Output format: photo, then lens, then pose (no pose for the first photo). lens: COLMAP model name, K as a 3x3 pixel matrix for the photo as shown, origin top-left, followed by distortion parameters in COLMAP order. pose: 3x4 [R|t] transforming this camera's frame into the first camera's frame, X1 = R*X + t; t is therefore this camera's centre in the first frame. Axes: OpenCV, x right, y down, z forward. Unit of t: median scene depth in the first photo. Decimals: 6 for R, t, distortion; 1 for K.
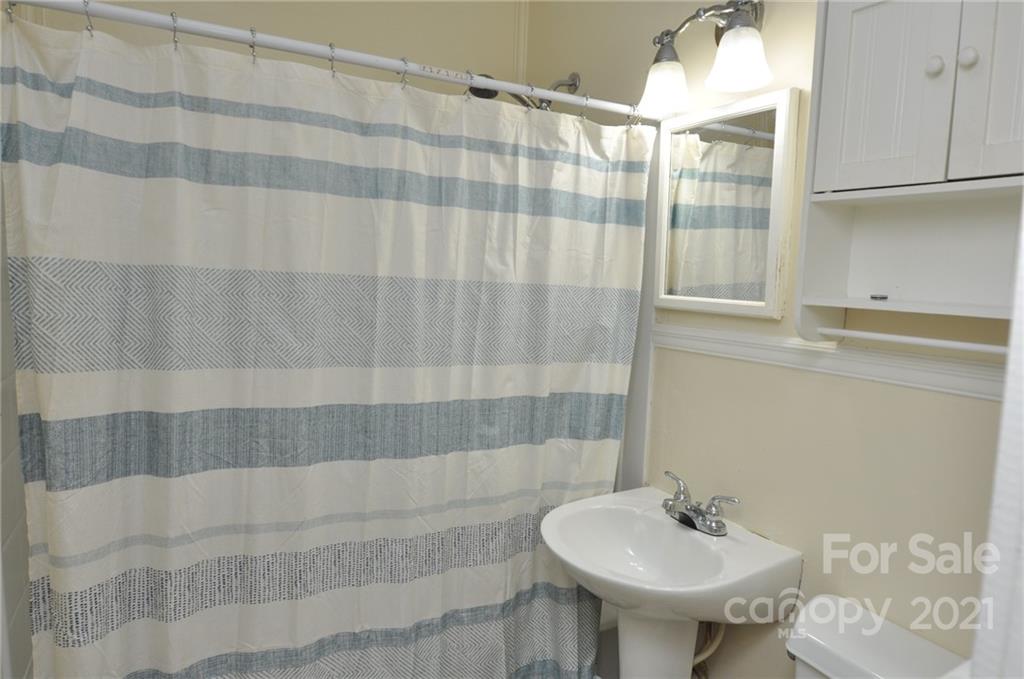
lens RADIAL K [[619.9, 0, 512.9], [0, 619.9, 340.1], [0, 0, 1]] dist [-0.011013, -0.007309]
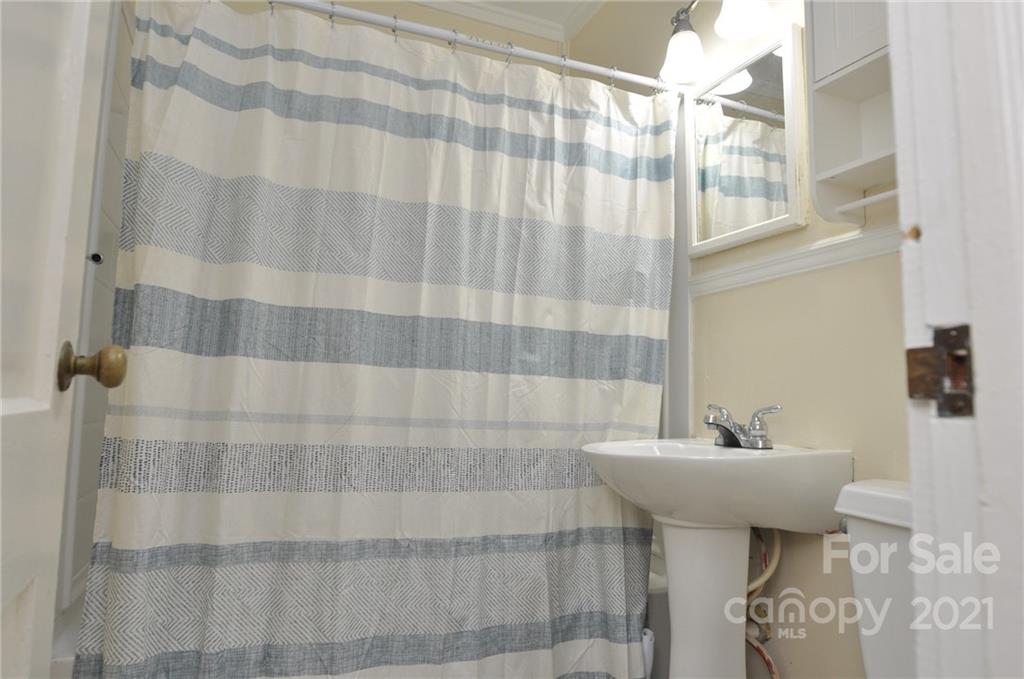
lens RADIAL K [[619.9, 0, 513.1], [0, 619.9, 340.8], [0, 0, 1]] dist [-0.011013, -0.007309]
pose [[0.994717, -0.020256, -0.100640, 0.042214], [-0.000858, 0.978667, -0.205452, 0.362525], [0.102654, 0.204453, 0.973479, -0.025836]]
